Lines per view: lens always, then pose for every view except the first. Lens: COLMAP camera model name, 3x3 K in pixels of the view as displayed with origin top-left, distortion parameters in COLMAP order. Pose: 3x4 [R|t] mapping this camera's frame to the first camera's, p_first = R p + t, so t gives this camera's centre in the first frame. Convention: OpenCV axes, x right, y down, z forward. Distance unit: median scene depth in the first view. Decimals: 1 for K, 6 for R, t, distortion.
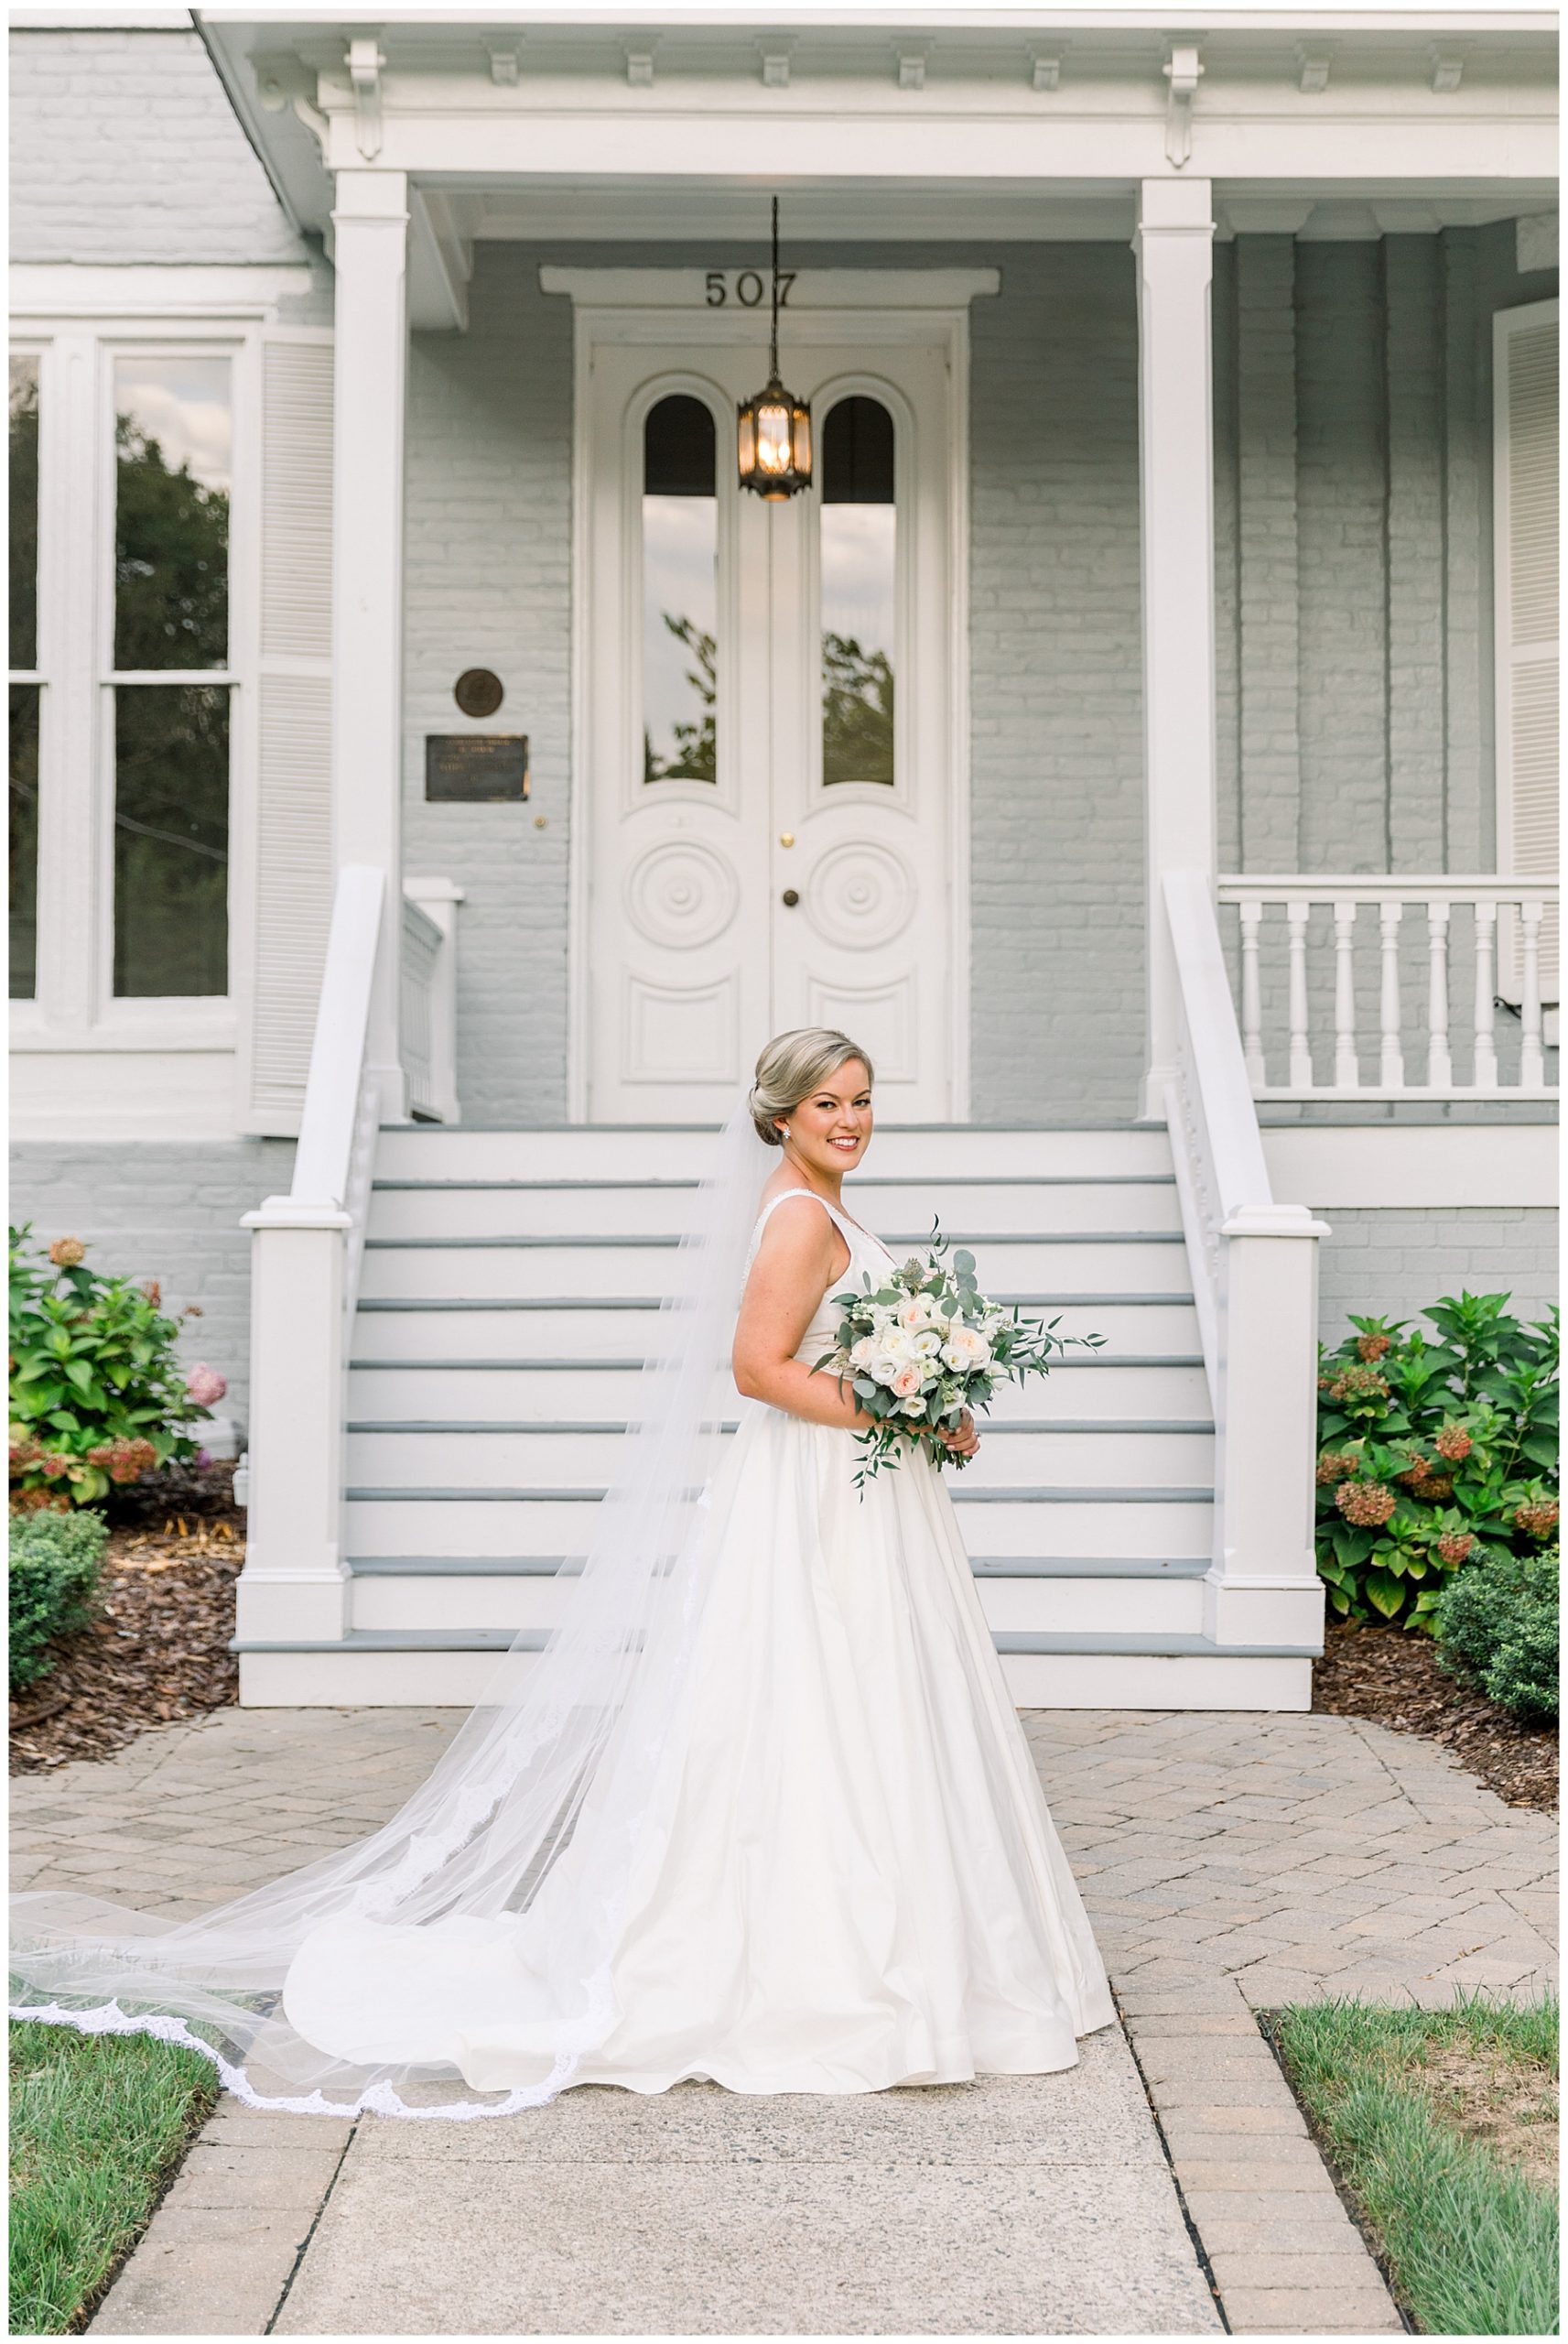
lens RADIAL K [[3624.7, 0, 774.8], [0, 3624.7, 1065.2], [0, 0, 1]] dist [-0.005020, 0.034102]
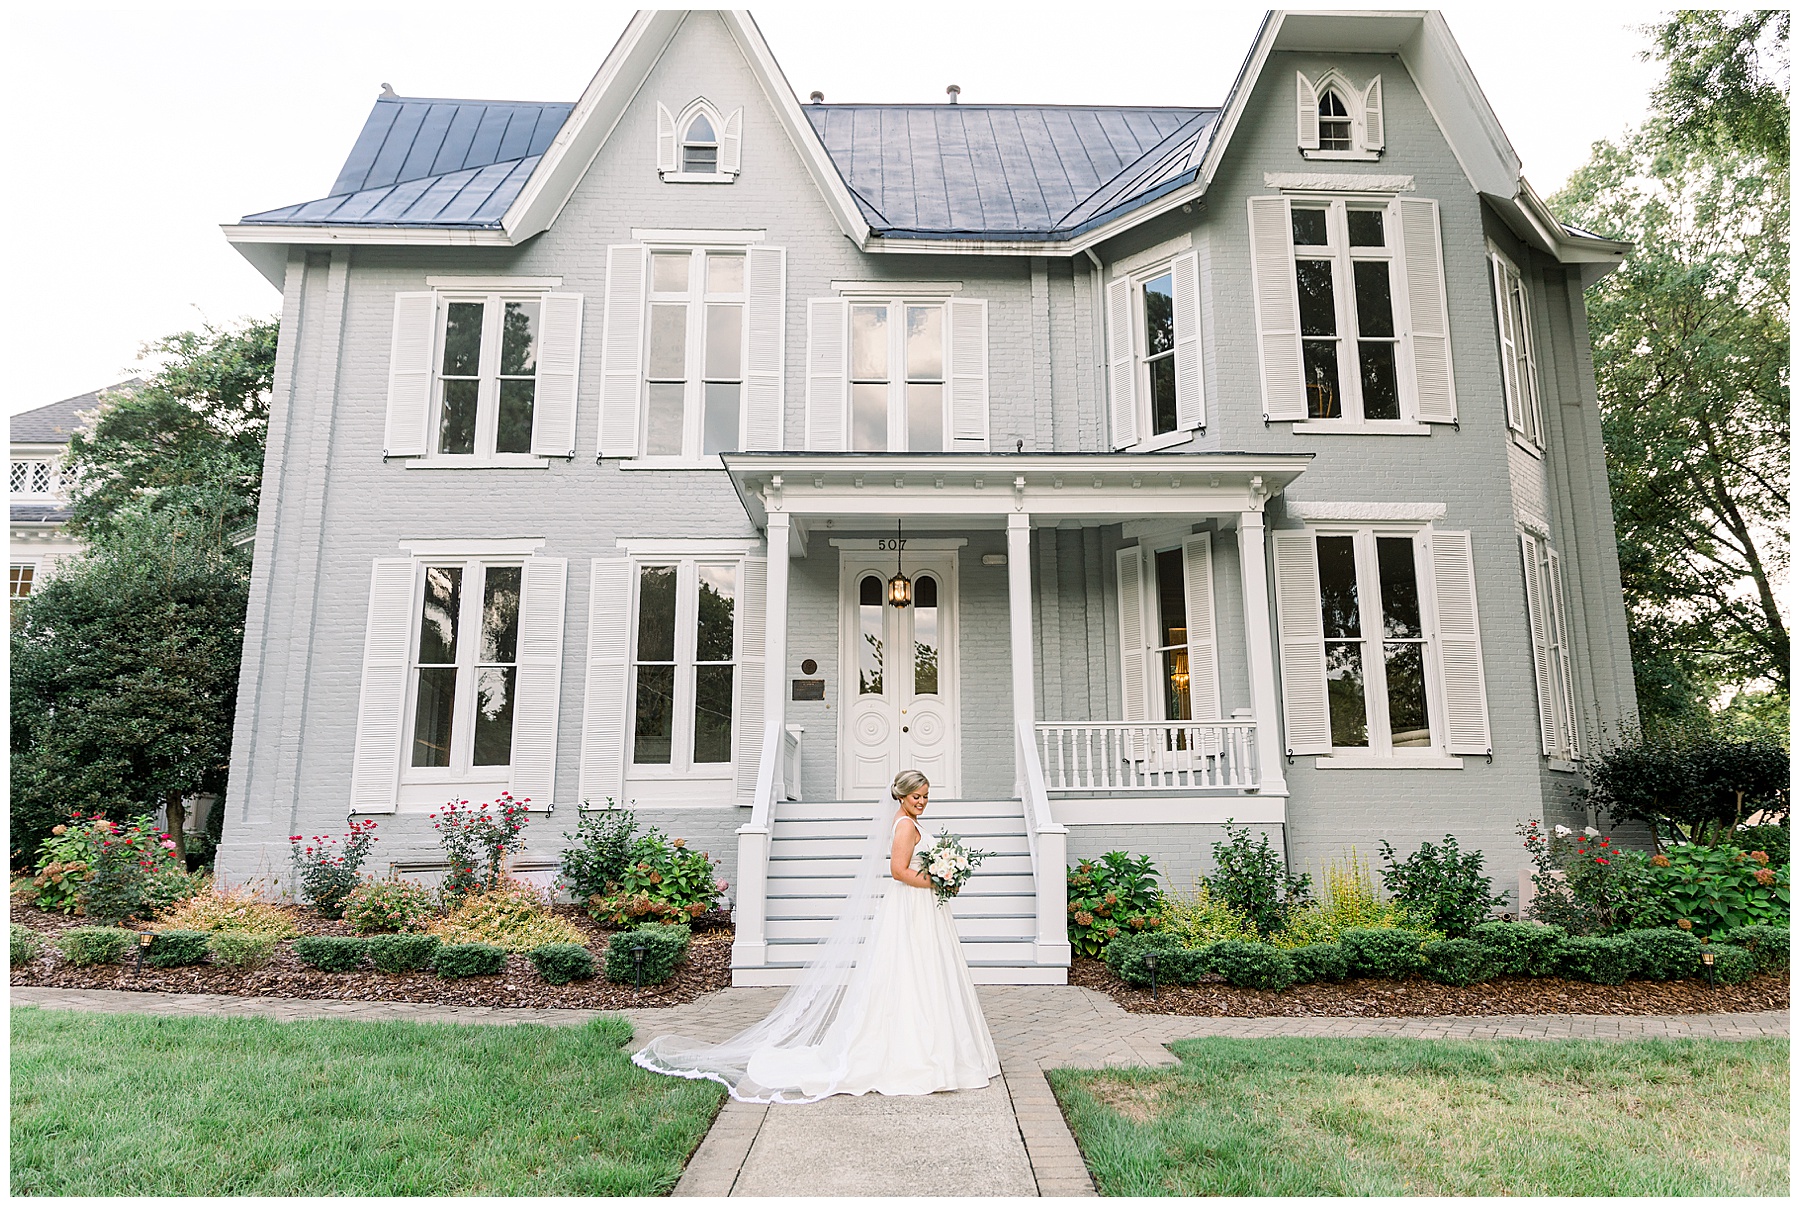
lens RADIAL K [[1199.2, 0, 931.2], [0, 1199.2, 579.1], [0, 0, 1]] dist [0.004777, 0.000353]
pose [[0.999762, -0.005239, 0.021178, 0.006194], [0.008731, 0.985687, -0.168357, 0.002298], [-0.019993, 0.168502, 0.985499, -0.090589]]
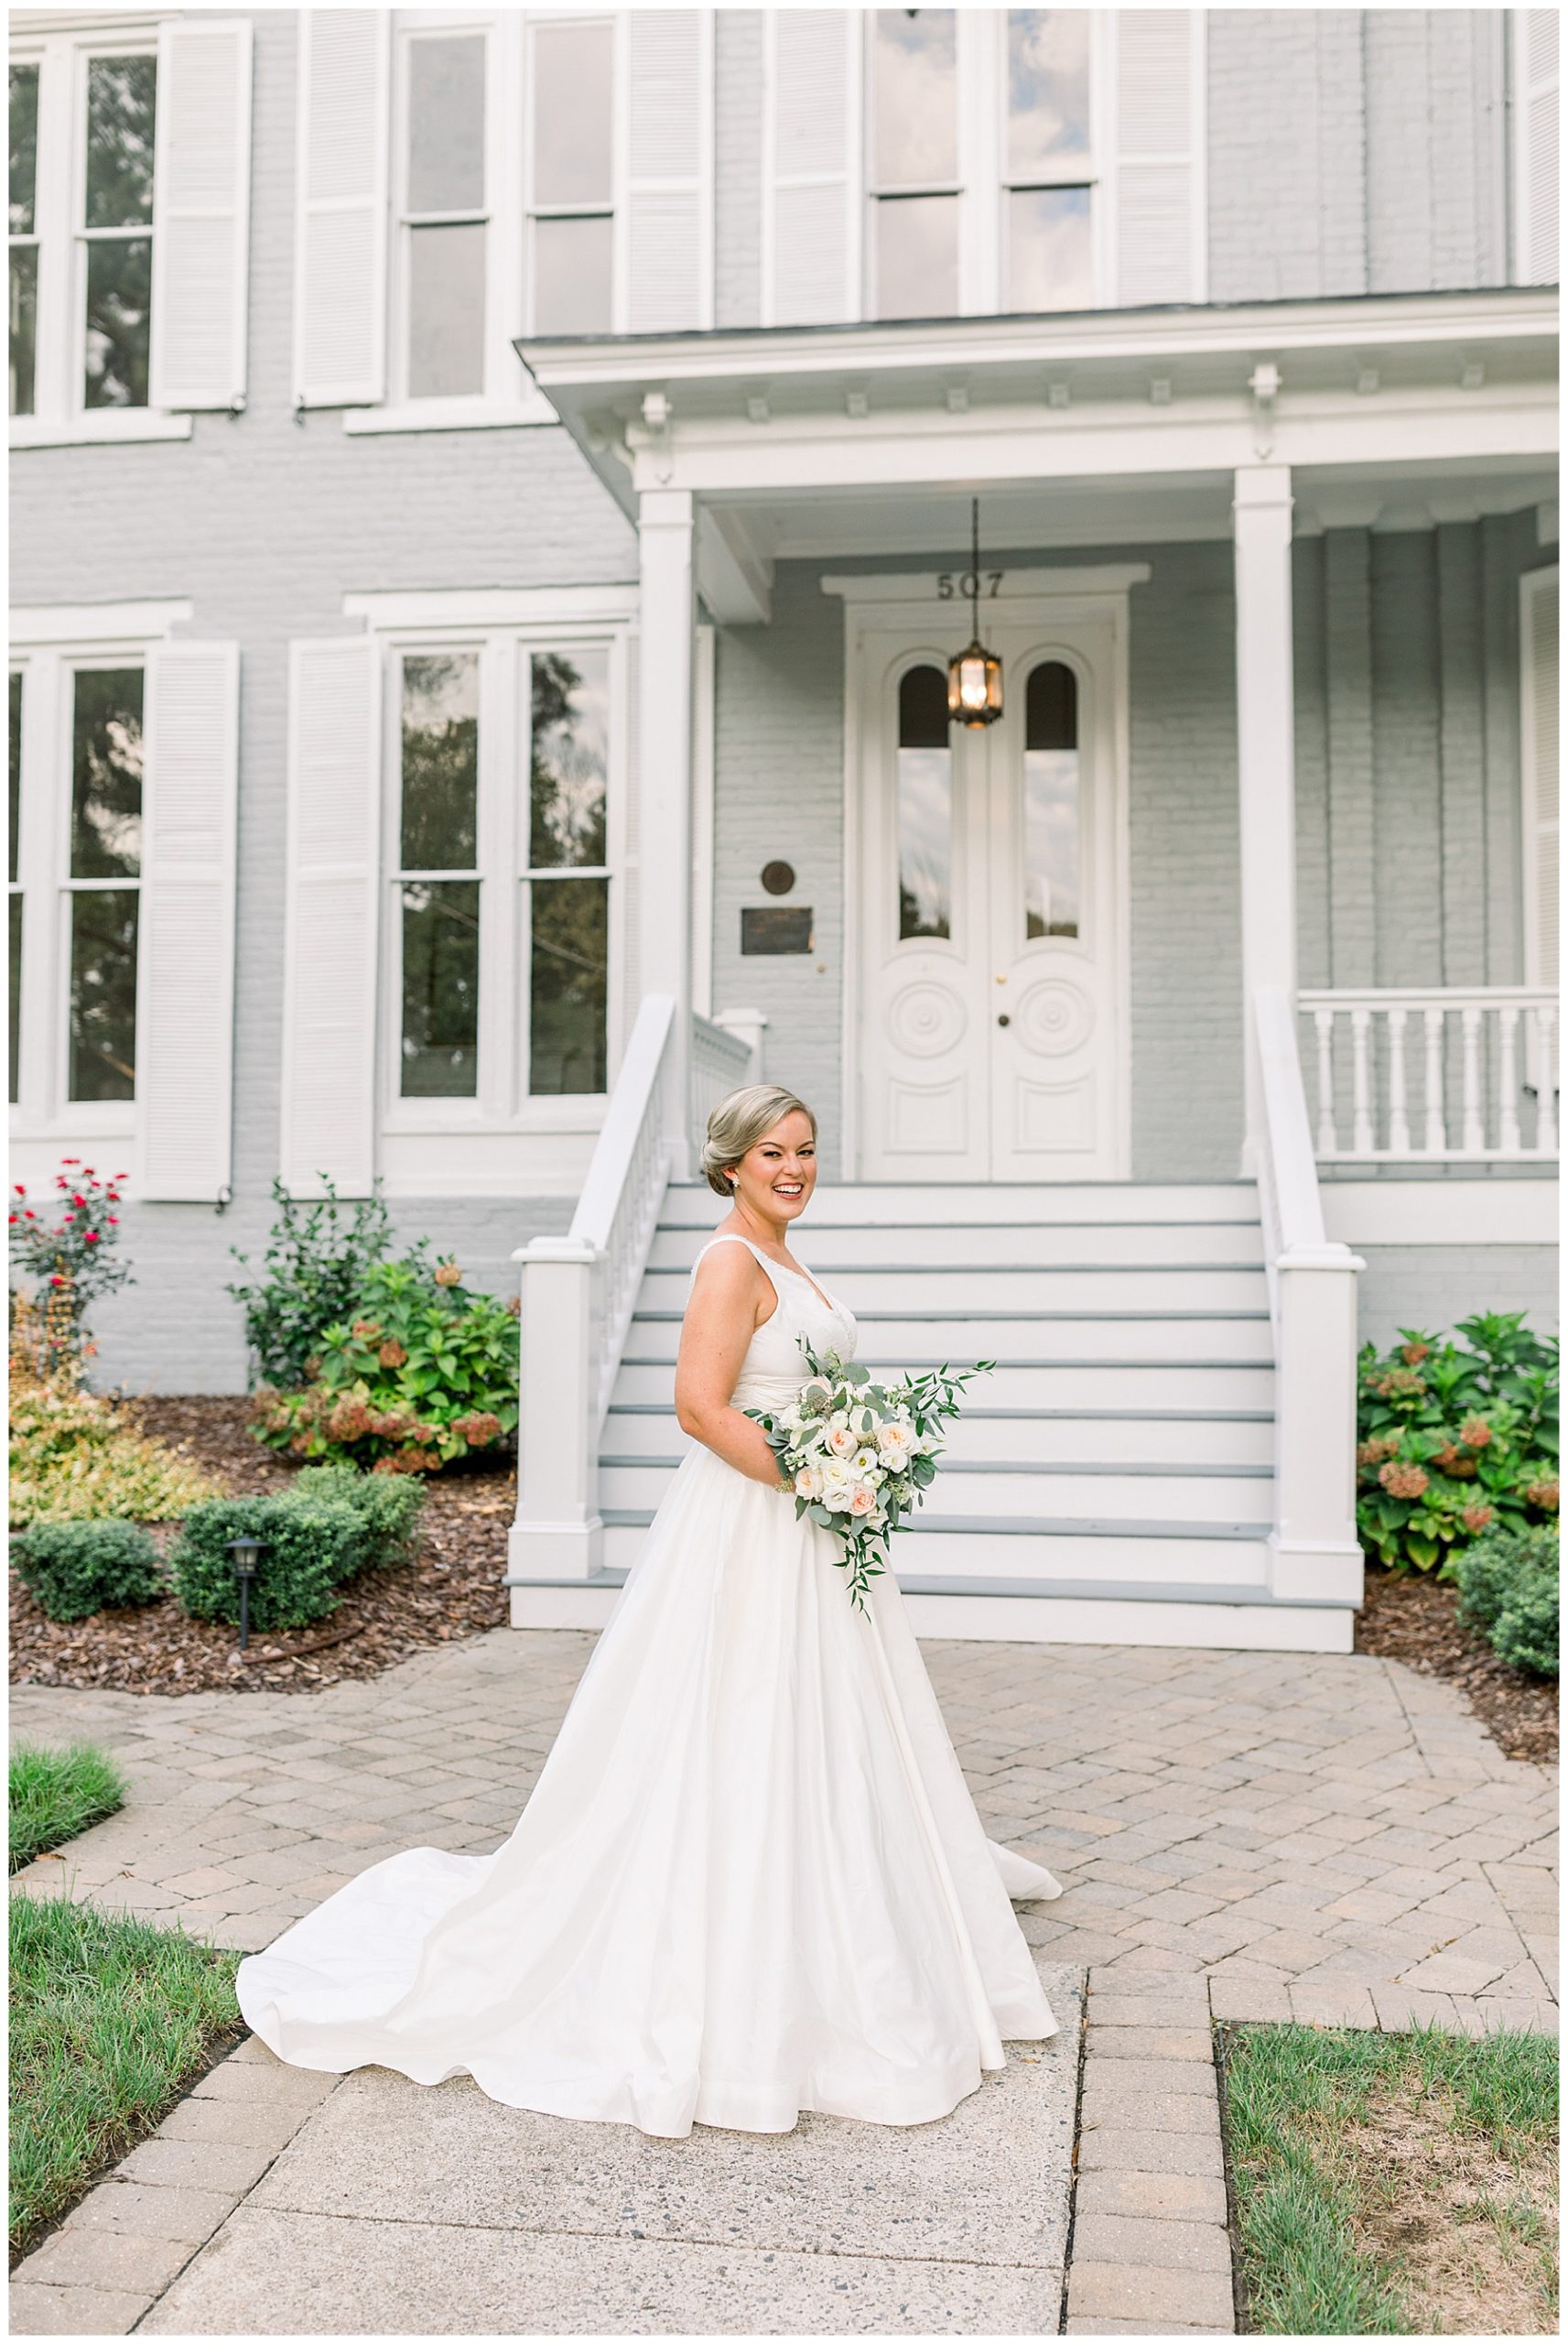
lens RADIAL K [[2064.4, 0, 846.7], [0, 2064.4, 1132.4], [0, 0, 1]] dist [0.003564, 0.001410]
pose [[0.989295, -0.007627, -0.145733, 0.071958], [0.006297, 0.999934, -0.009586, 0.005256], [0.145797, 0.008566, 0.989278, 0.243115]]
